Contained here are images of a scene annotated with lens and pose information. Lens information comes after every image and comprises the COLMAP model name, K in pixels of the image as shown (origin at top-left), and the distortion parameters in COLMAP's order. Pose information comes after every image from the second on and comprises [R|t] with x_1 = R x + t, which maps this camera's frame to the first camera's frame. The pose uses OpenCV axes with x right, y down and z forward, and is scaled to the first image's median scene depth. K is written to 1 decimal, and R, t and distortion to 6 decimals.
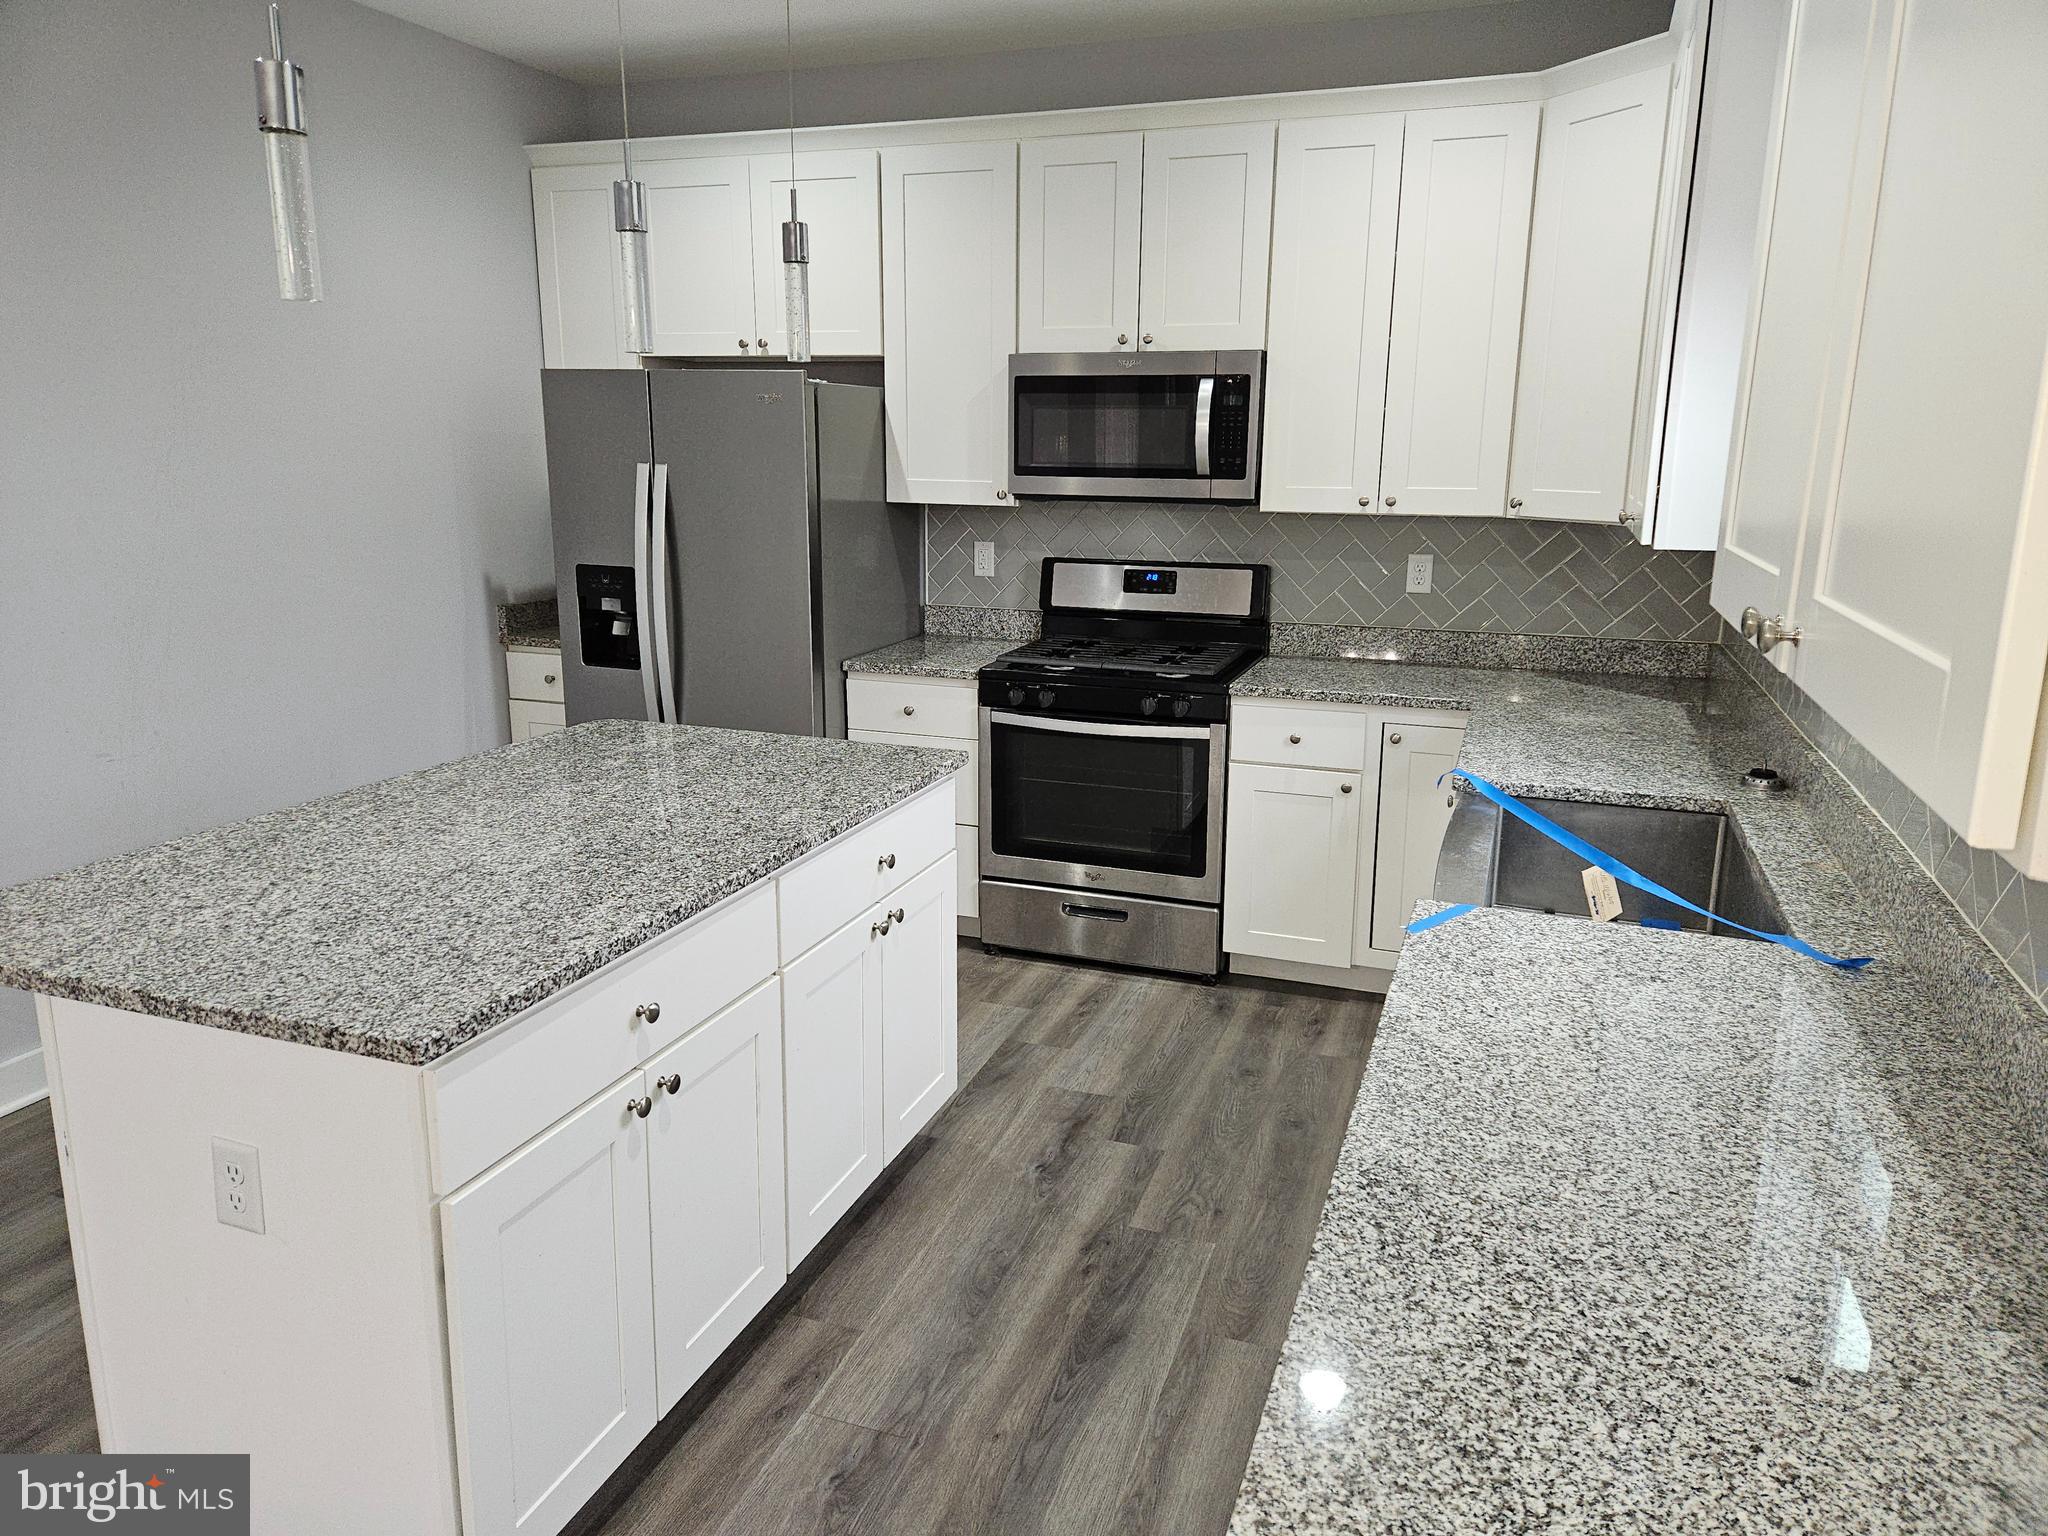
lens RADIAL K [[1376.4, 0, 1023.9], [0, 1376.4, 756.4], [0, 0, 1]] dist [0.046819, -0.025198]
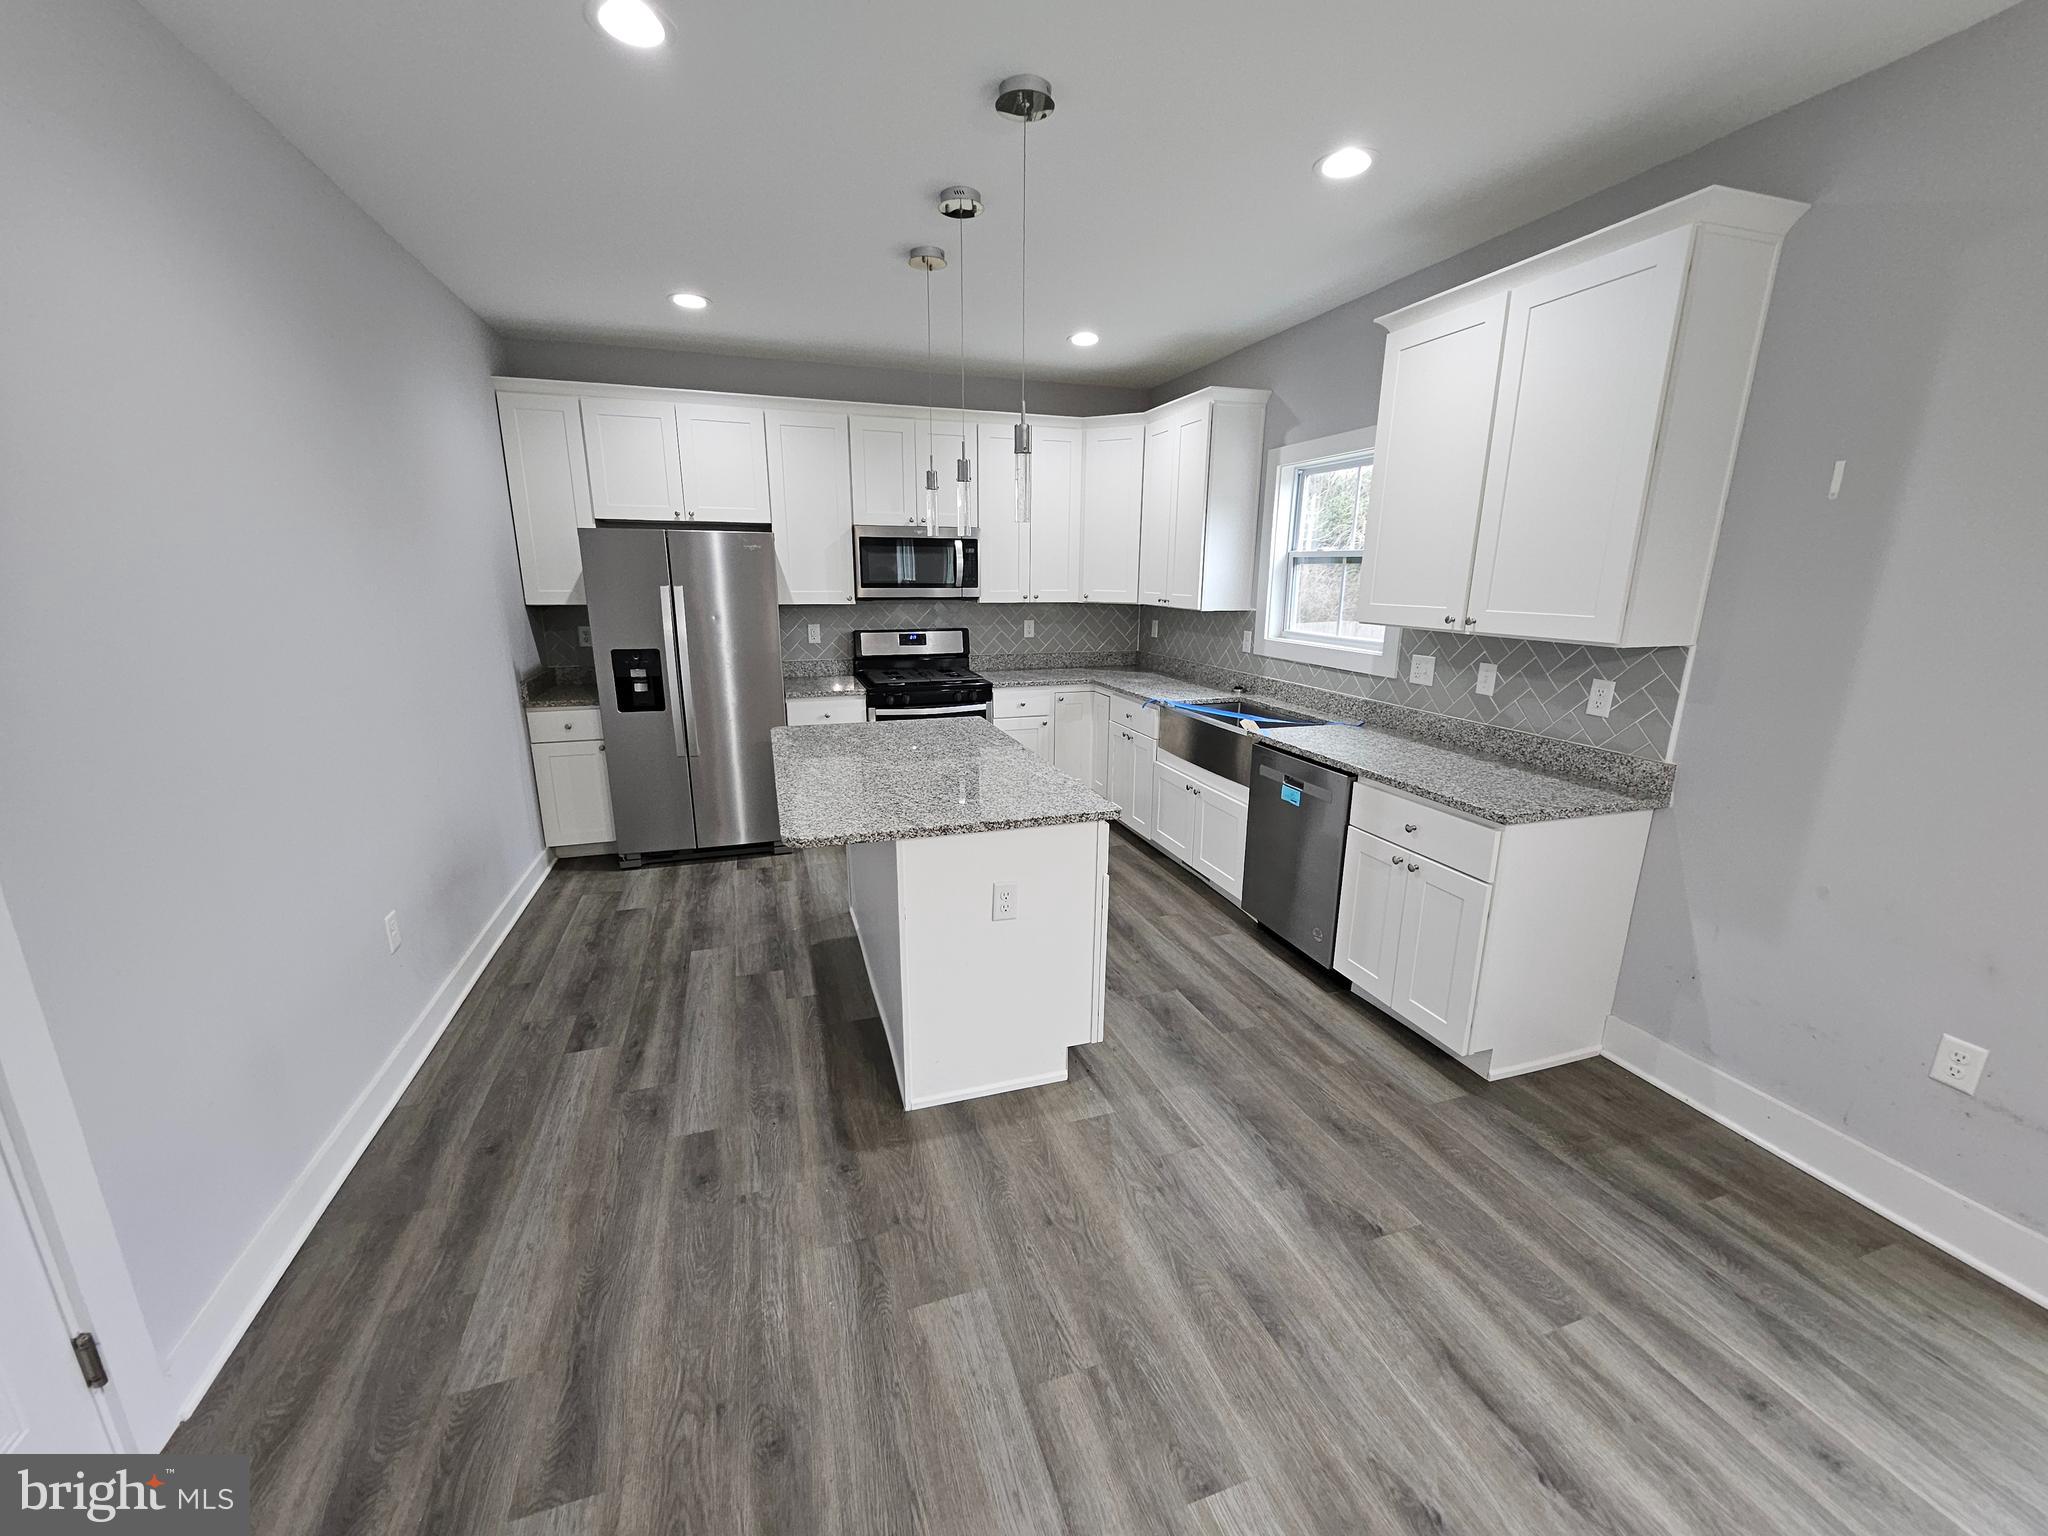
lens RADIAL K [[820.0, 0, 1026.4], [0, 820.0, 782.4], [0, 0, 1]] dist [-0.000544, -0.000007]
pose [[0.783863, -0.162699, 0.599240, -0.564755], [0.137440, 0.986586, 0.088083, -0.003743], [-0.605533, 0.013314, 0.795709, -0.055974]]
